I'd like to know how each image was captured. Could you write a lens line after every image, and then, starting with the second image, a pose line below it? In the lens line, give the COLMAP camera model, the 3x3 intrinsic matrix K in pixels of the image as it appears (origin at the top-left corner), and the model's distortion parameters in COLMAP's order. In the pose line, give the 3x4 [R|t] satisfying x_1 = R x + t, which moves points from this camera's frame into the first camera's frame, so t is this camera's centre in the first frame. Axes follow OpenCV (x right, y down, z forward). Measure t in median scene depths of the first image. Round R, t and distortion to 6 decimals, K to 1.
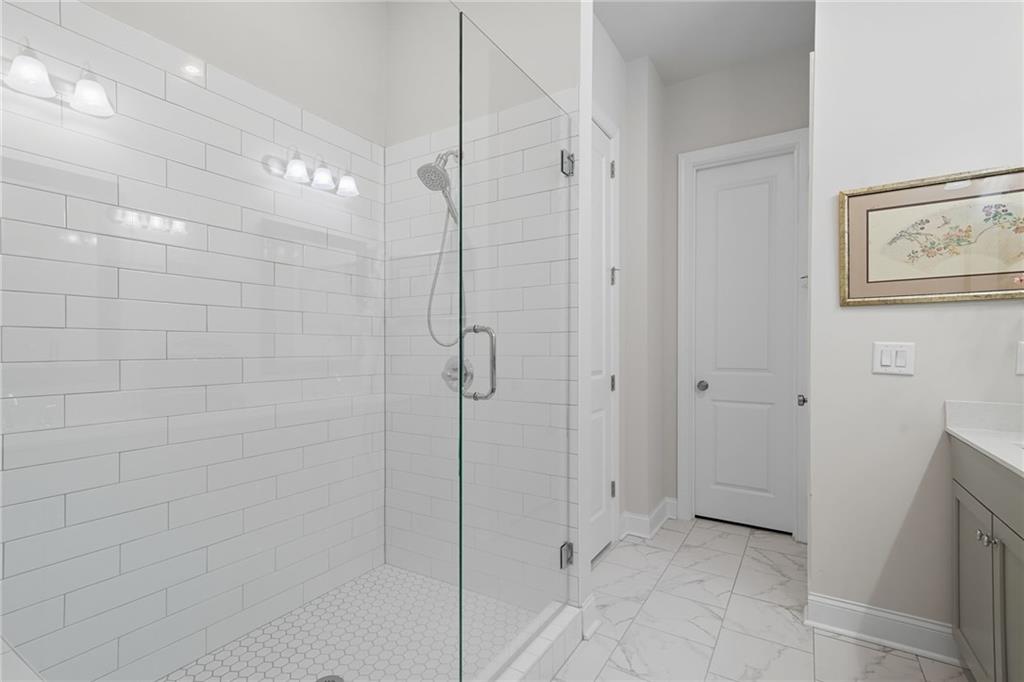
lens RADIAL K [[485.8, 0, 509.7], [0, 485.8, 341.7], [0, 0, 1]] dist [0.003635, 0.001337]
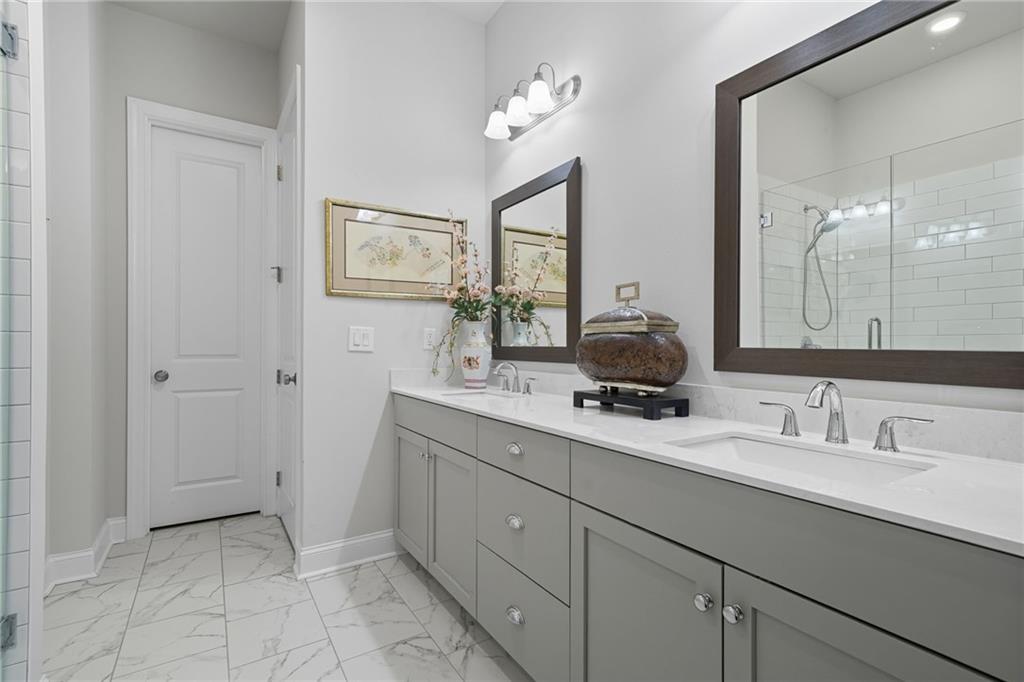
lens RADIAL K [[485.8, 0, 509.7], [0, 485.8, 341.7], [0, 0, 1]] dist [0.003635, 0.001337]
pose [[0.408249, 0.006361, 0.912848, -0.197759], [-0.007753, 0.999964, -0.003500, 0.037431], [-0.912838, -0.005648, 0.408284, 0.107234]]
